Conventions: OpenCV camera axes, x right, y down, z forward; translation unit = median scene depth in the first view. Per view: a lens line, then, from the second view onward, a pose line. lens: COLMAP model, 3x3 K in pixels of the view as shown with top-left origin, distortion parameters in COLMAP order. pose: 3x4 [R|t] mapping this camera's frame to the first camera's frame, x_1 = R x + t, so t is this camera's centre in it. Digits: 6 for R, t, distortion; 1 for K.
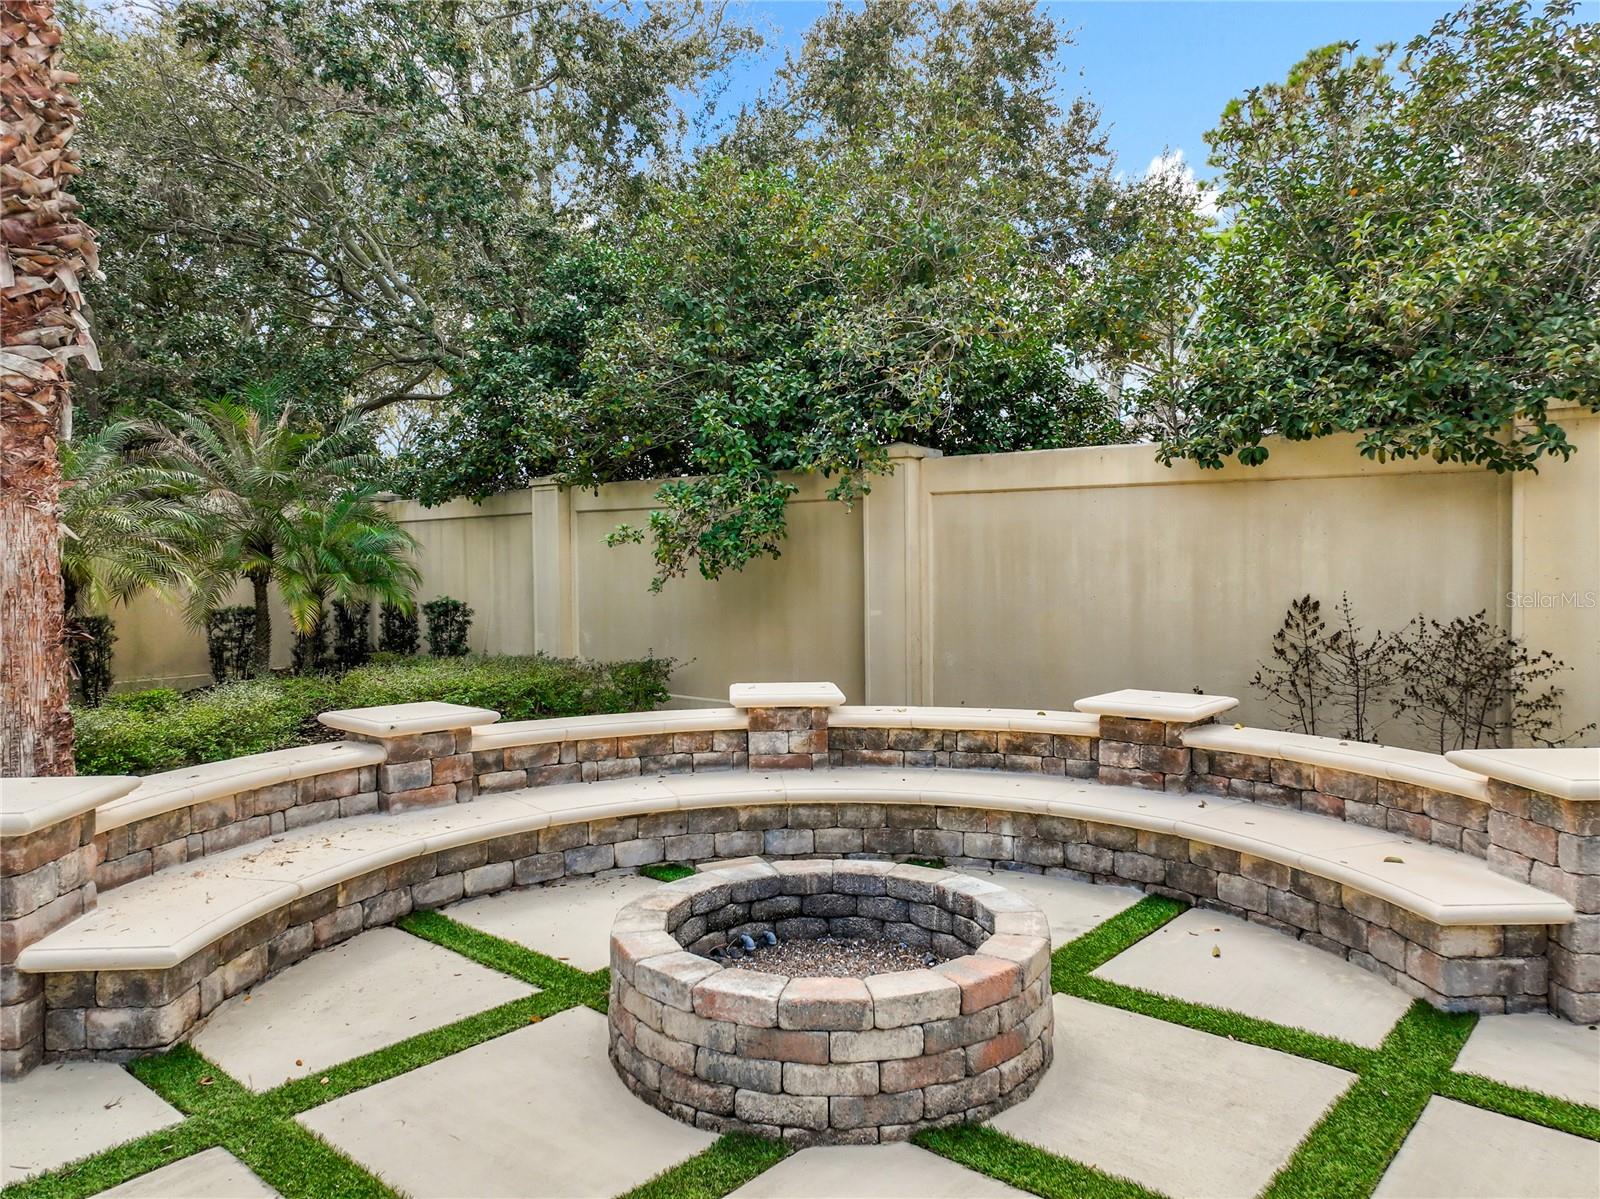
lens RADIAL K [[1132.9, 0, 797.6], [0, 1132.9, 569.5], [0, 0, 1]] dist [0.003458, 0.007775]
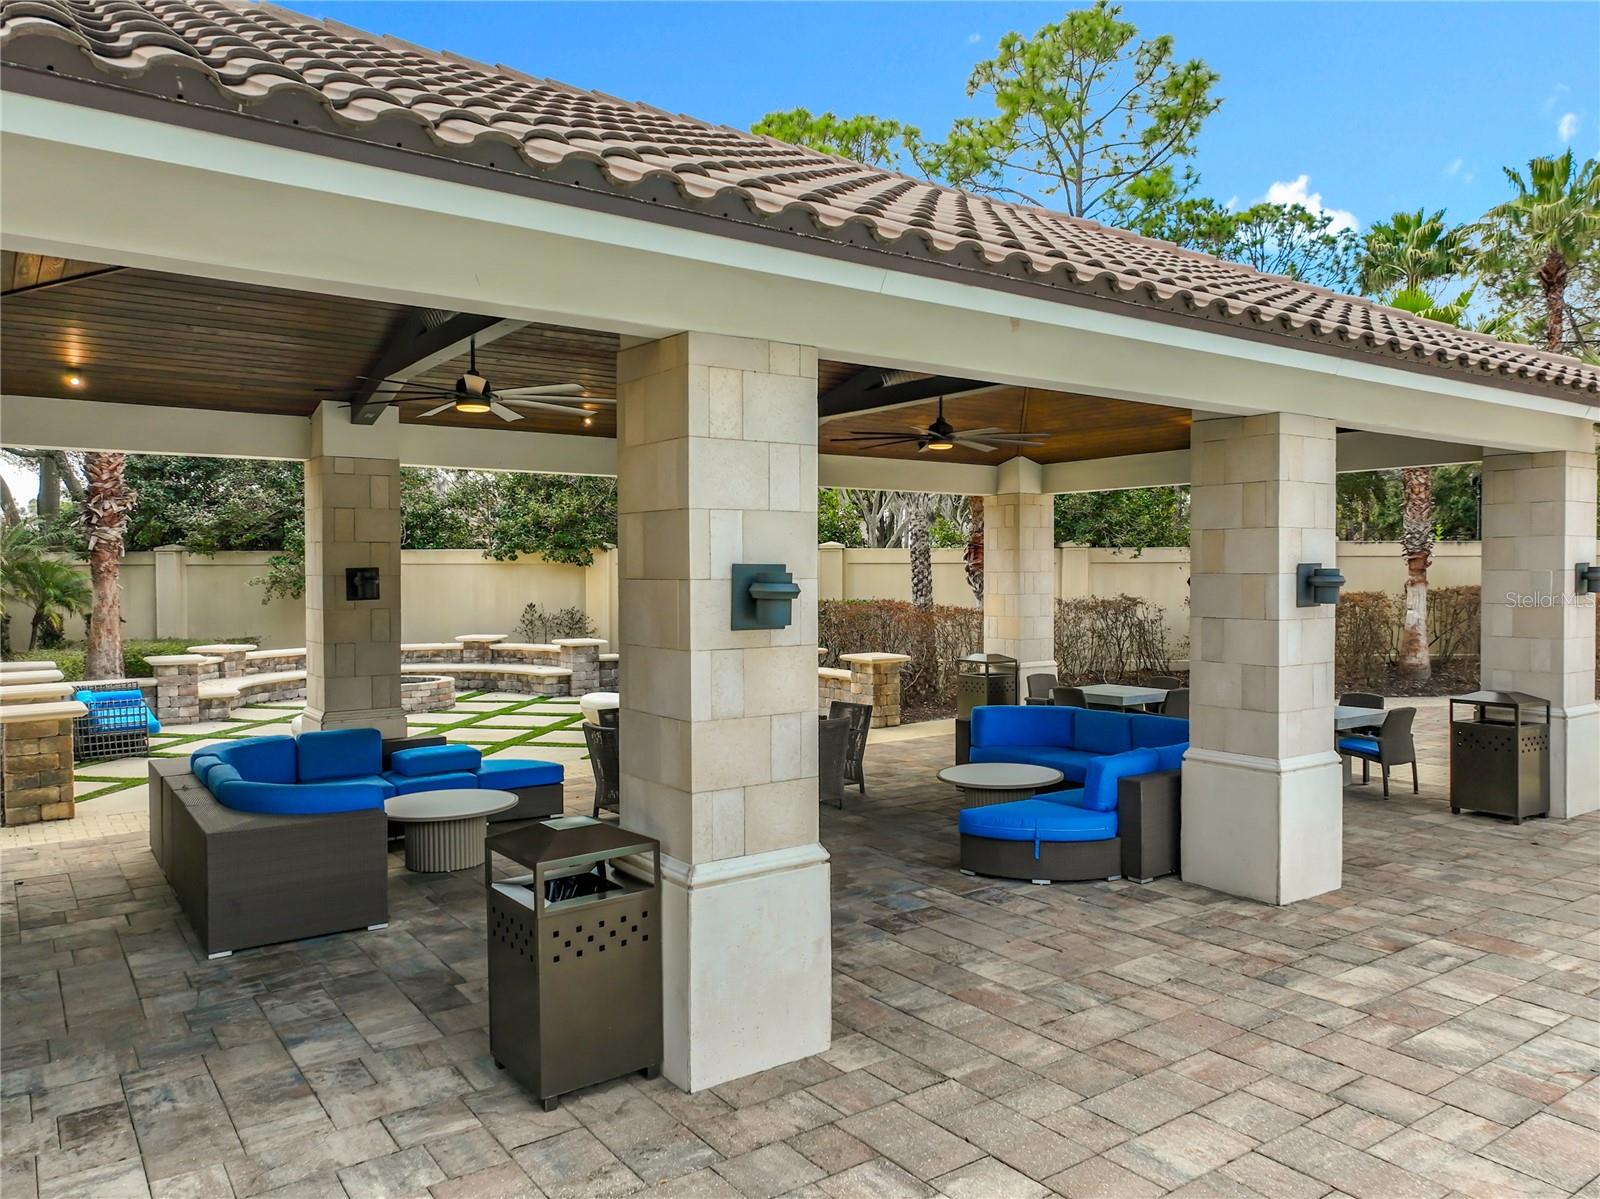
lens RADIAL K [[1118.7, 0, 805.1], [0, 1118.7, 588.3], [0, 0, 1]] dist [-0.005314, 0.019782]
pose [[0.841383, -0.004975, 0.540417, -0.631360], [0.004409, 0.999988, 0.002342, -0.021297], [-0.540422, 0.000412, 0.841394, -2.187172]]
